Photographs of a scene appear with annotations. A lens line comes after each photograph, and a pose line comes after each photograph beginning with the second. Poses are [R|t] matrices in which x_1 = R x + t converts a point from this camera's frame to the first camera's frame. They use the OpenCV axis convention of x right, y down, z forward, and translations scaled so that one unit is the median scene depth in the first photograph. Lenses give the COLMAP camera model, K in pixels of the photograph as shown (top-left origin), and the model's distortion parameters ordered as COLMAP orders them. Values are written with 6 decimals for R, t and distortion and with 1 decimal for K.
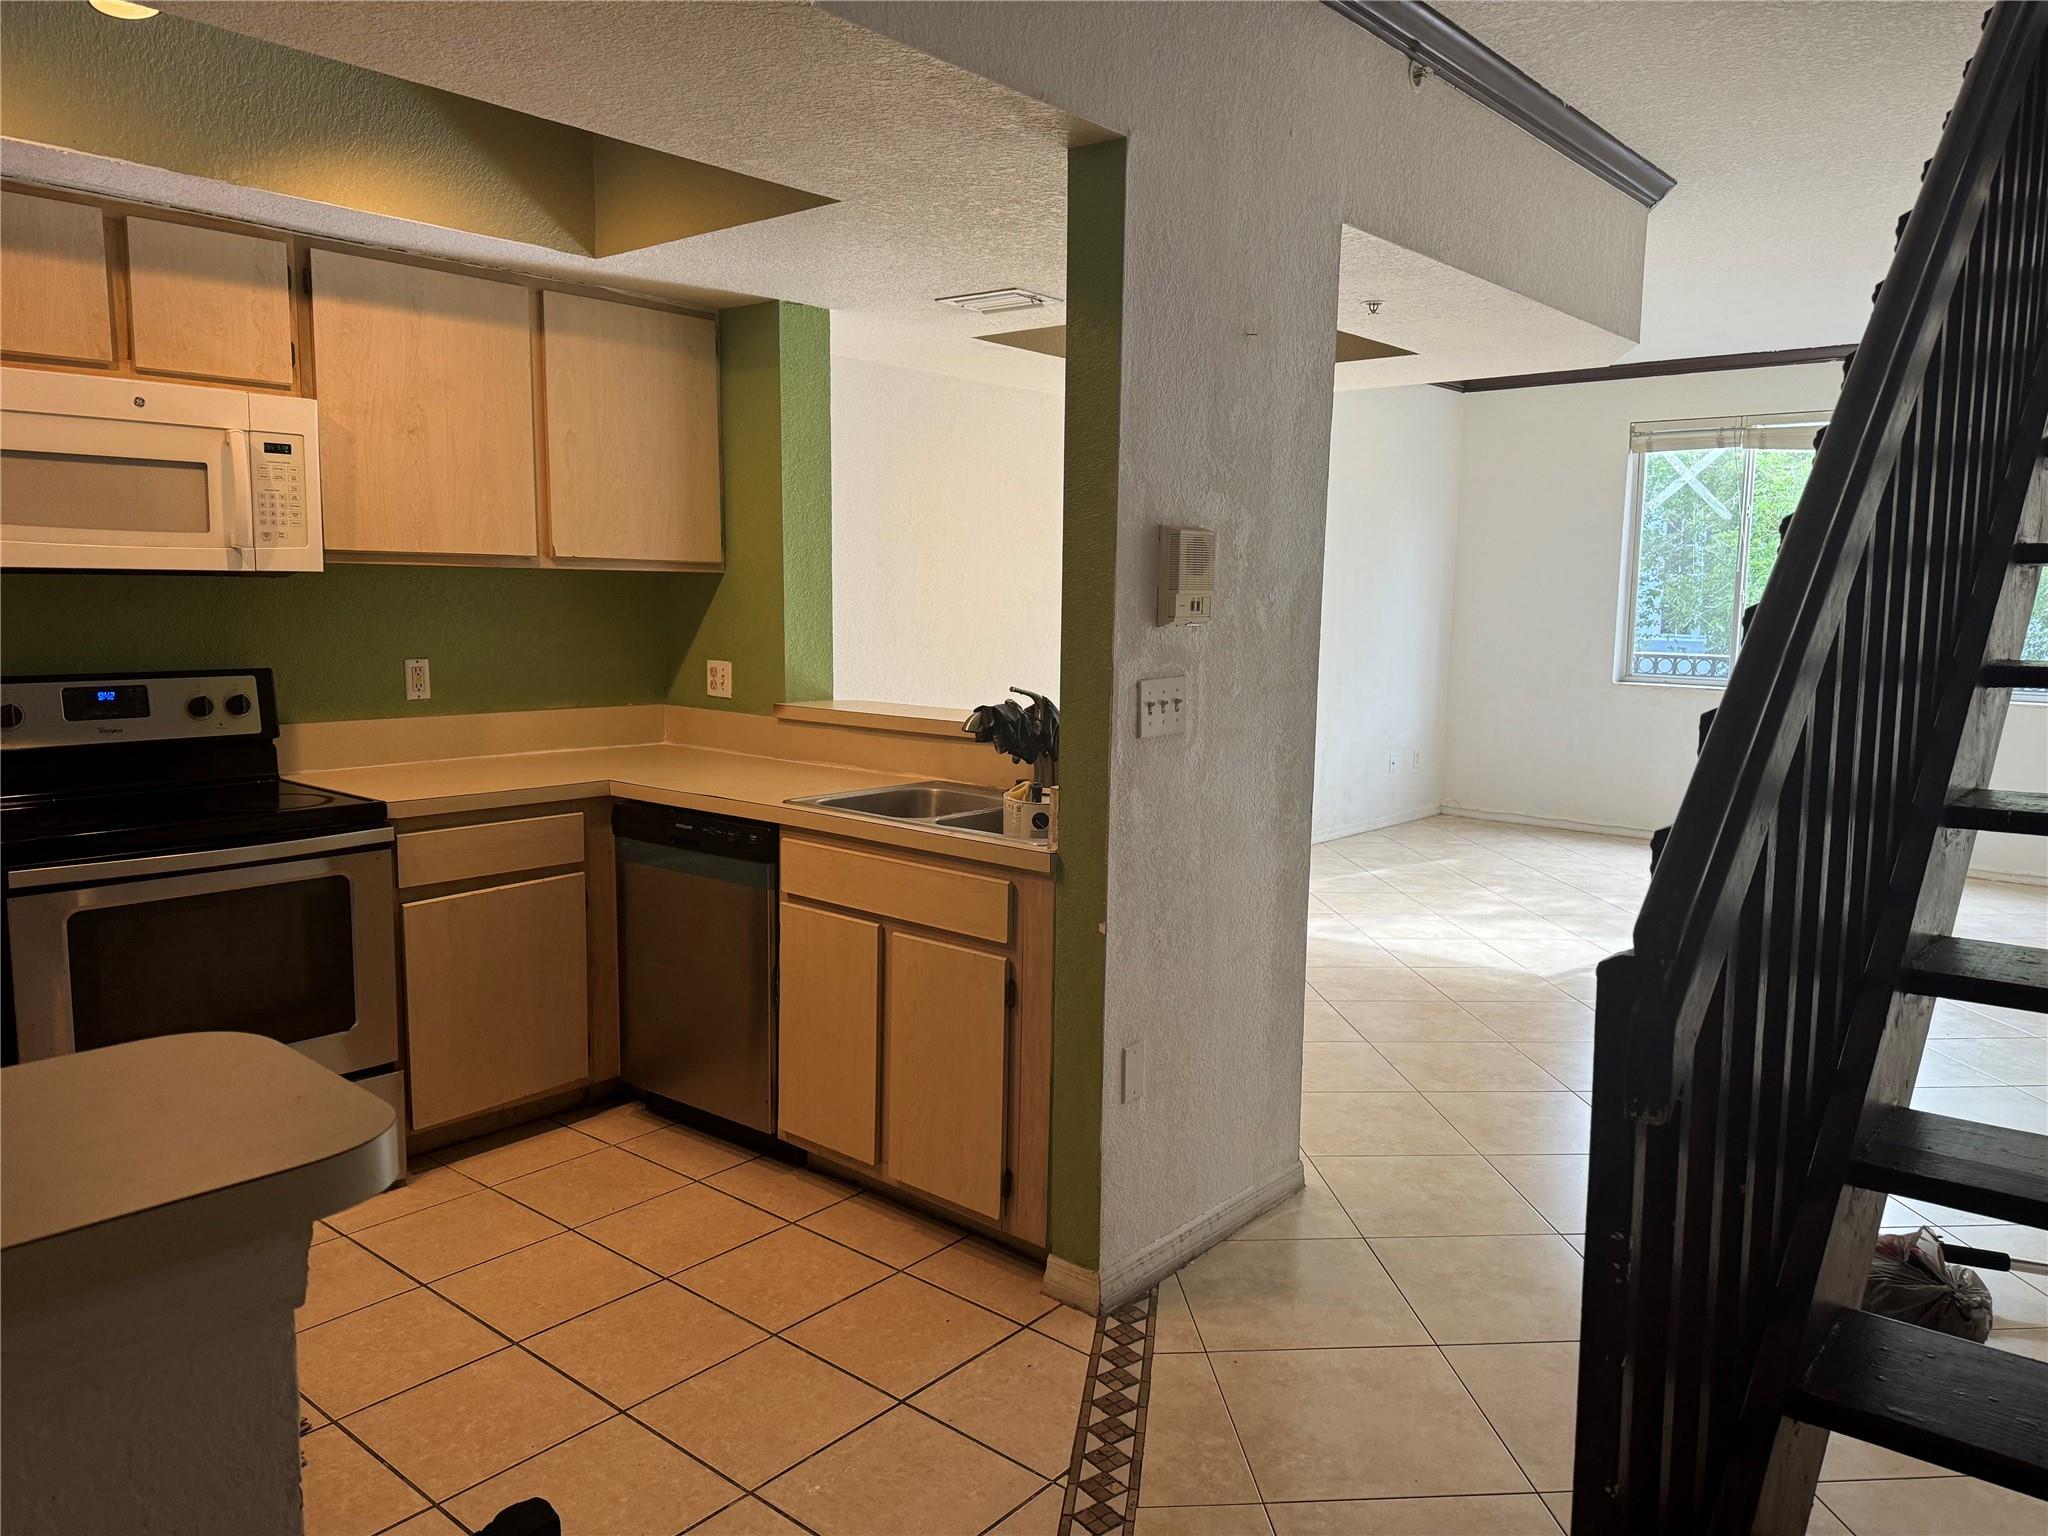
lens RADIAL K [[1391.6, 0, 1014.8], [0, 1391.6, 754.6], [0, 0, 1]] dist [-0.000876, -0.025103]
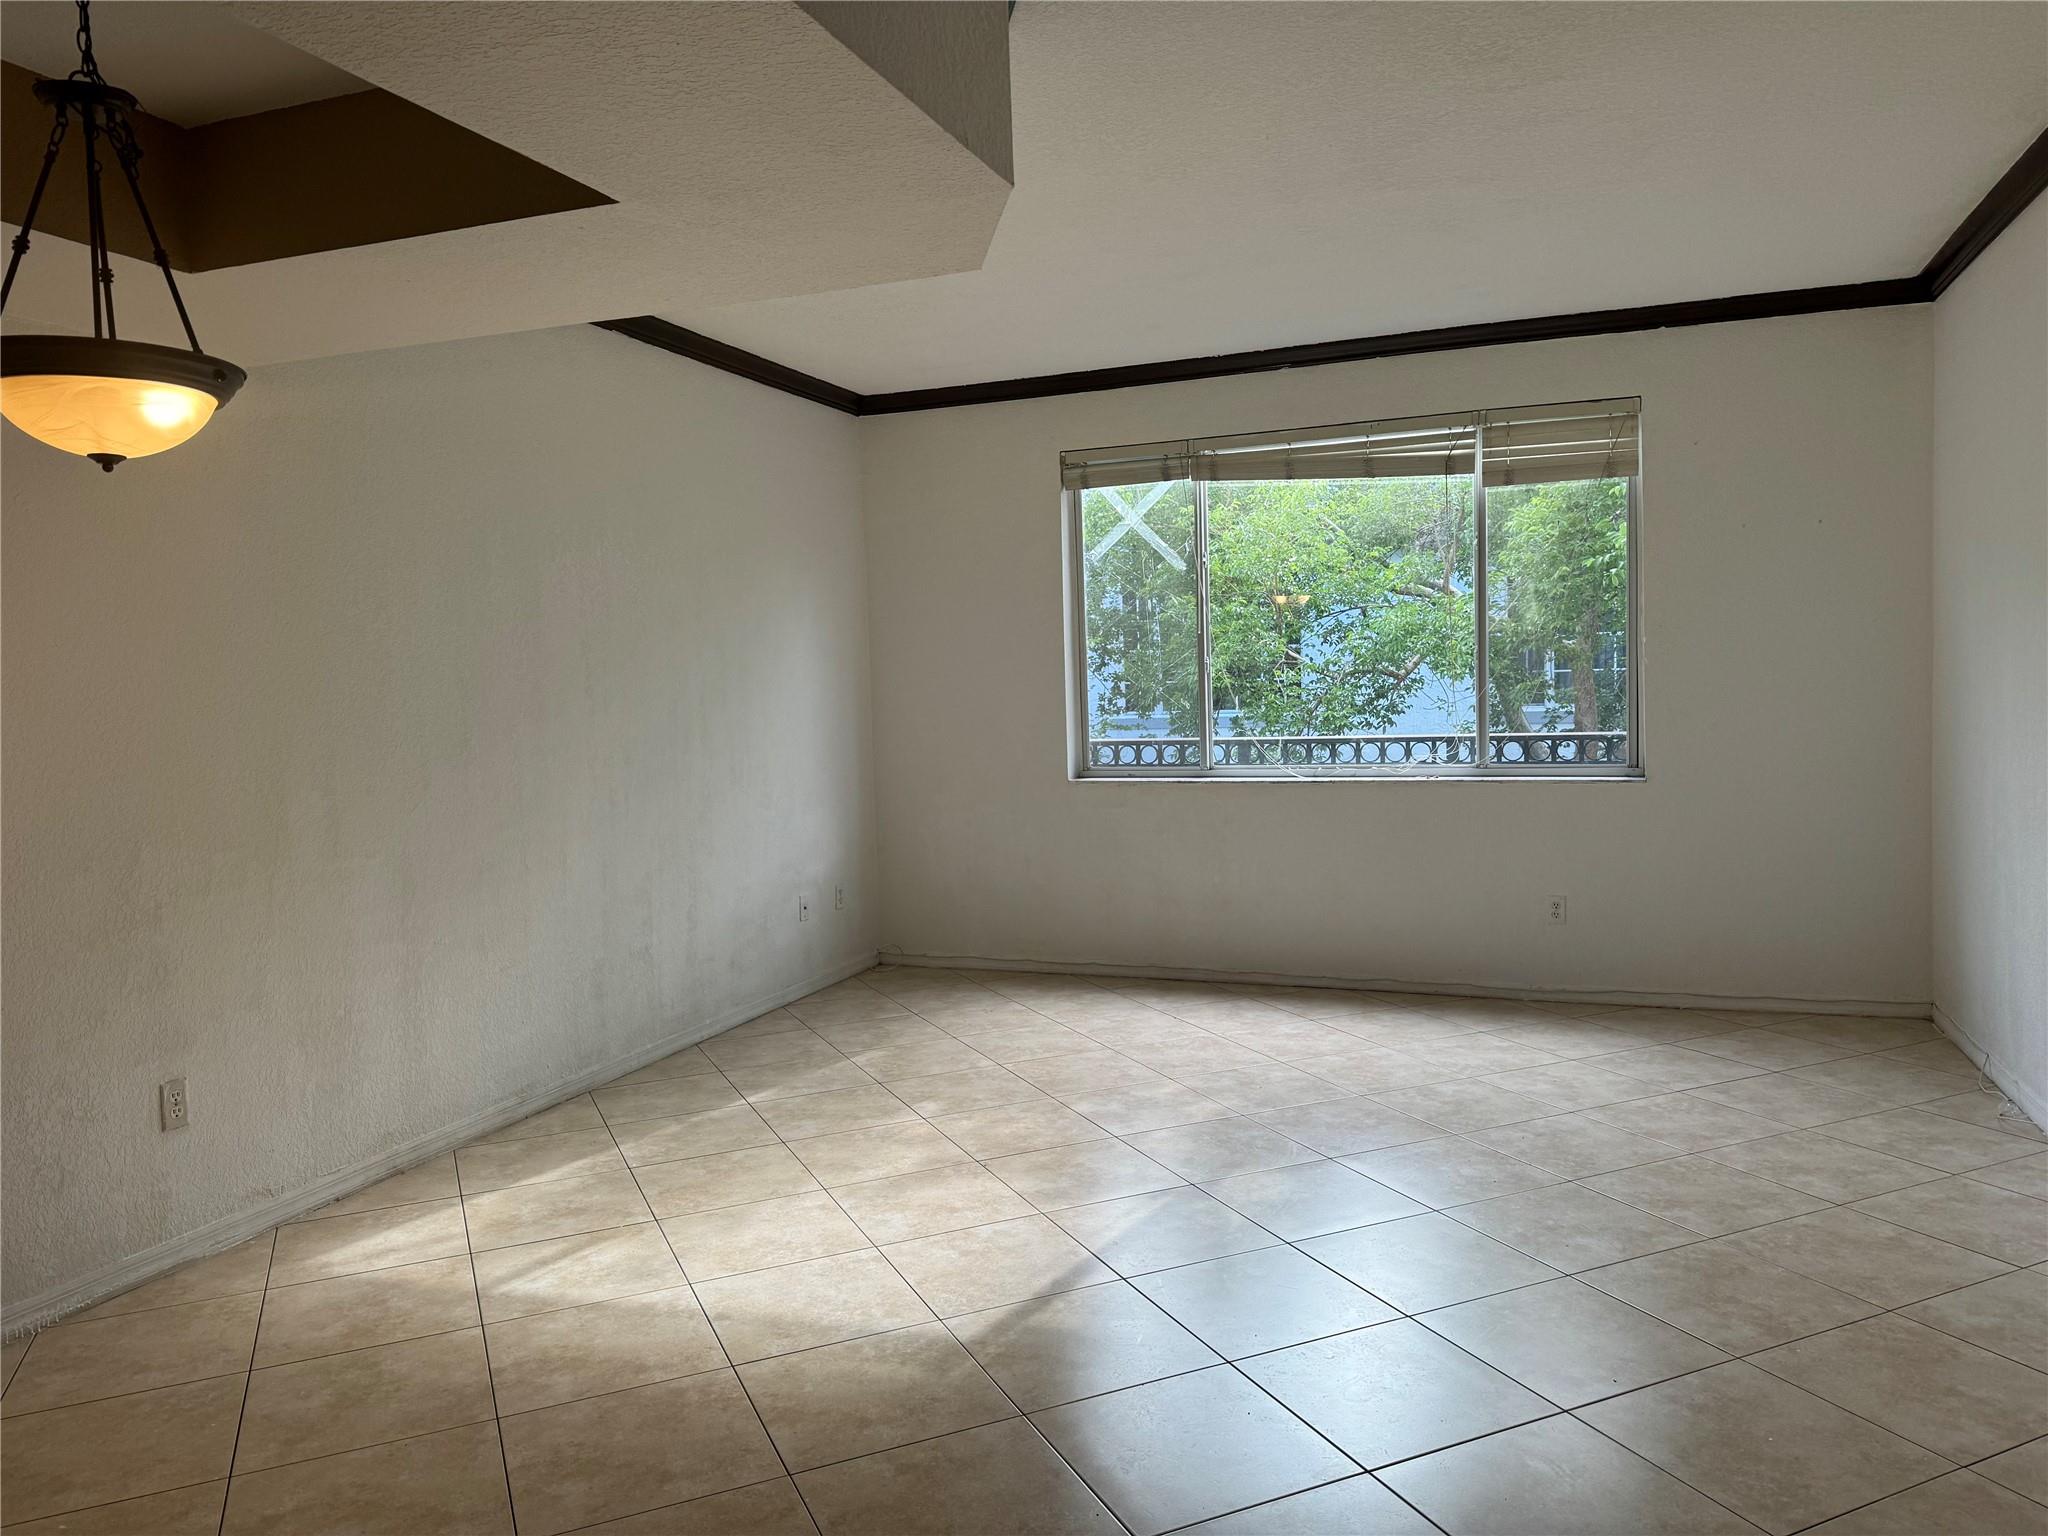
lens RADIAL K [[1391.6, 0, 1020.4], [0, 1391.6, 779.7], [0, 0, 1]] dist [-0.000876, -0.025103]
pose [[0.936572, -0.071840, 0.343033, 0.142979], [0.088166, 0.995585, -0.032214, -0.031044], [-0.339204, 0.060414, 0.938771, 0.287317]]
